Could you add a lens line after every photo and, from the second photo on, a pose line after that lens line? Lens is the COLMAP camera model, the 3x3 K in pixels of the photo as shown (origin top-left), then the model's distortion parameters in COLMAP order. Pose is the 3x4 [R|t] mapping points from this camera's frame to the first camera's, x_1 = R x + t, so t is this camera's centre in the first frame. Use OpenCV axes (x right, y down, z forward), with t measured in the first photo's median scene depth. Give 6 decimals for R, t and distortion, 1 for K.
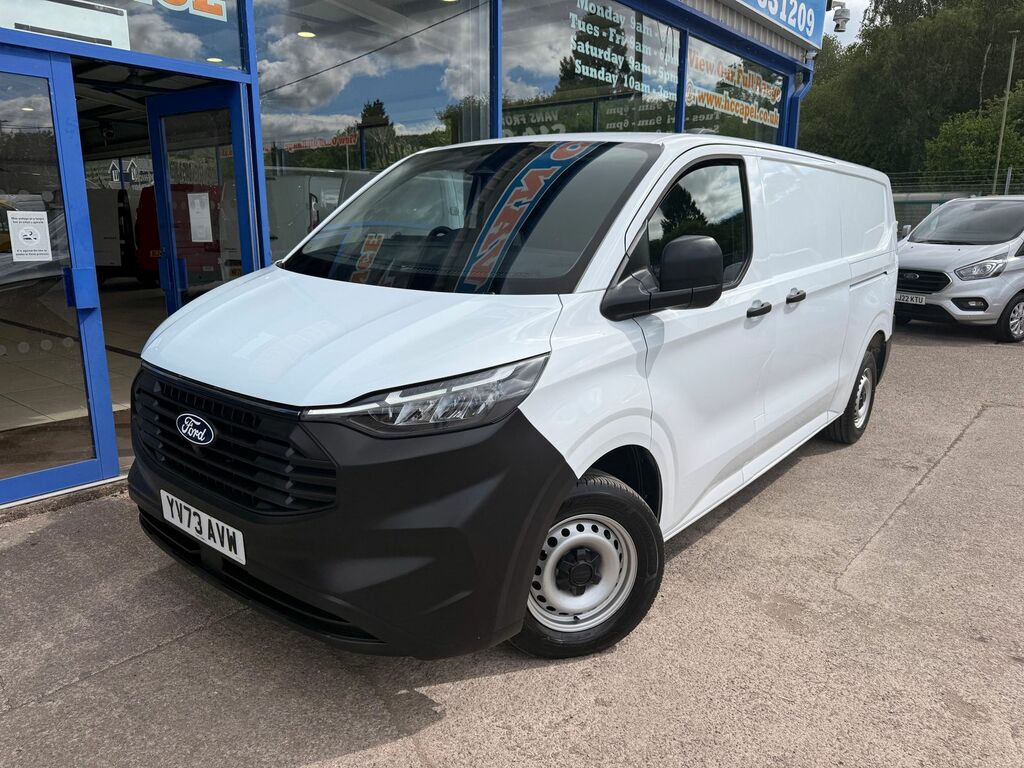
lens RADIAL K [[717.4, 0, 510.1], [0, 717.4, 390.5], [0, 0, 1]] dist [-0.045246, 0.014444]
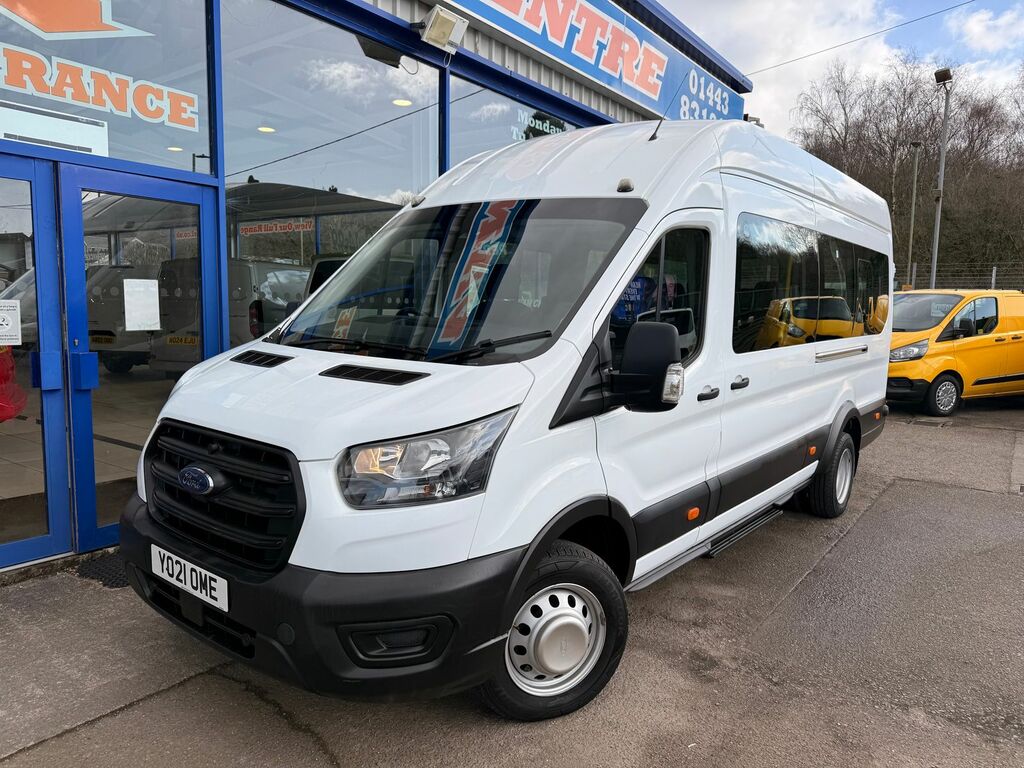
lens RADIAL K [[717.4, 0, 518.5], [0, 717.4, 377.8], [0, 0, 1]] dist [-0.045246, 0.014444]
pose [[0.996702, 0.005003, 0.080990, 0.013330], [0.005529, 0.991591, -0.129292, 0.005849], [-0.080956, 0.129313, 0.988294, -0.105164]]
